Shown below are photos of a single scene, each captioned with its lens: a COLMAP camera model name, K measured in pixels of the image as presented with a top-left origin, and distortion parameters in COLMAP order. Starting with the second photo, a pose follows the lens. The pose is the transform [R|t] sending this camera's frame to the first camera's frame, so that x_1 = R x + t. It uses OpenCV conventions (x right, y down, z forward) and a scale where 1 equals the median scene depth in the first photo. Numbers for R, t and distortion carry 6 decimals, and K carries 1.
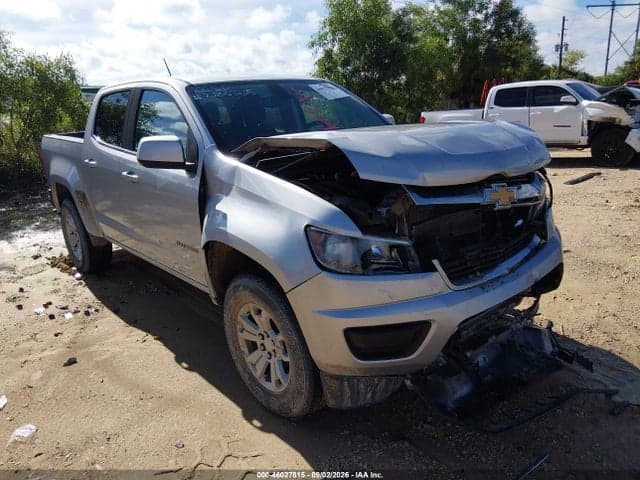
lens RADIAL K [[485.8, 0, 318.9], [0, 485.8, 238.5], [0, 0, 1]] dist [0.097022, -0.176354]
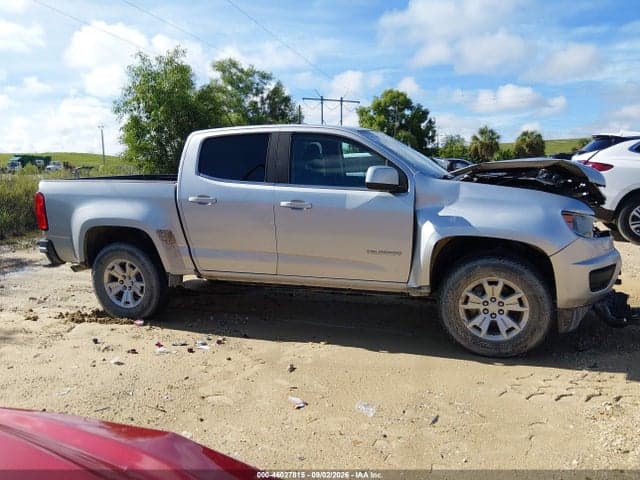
lens RADIAL K [[485.8, 0, 318.9], [0, 485.8, 238.5], [0, 0, 1]] dist [0.097022, -0.176354]
pose [[0.869821, -0.047429, 0.491083, -0.163875], [0.116842, 0.986856, -0.111643, 0.015936], [-0.479333, 0.154488, 0.863929, -0.002701]]
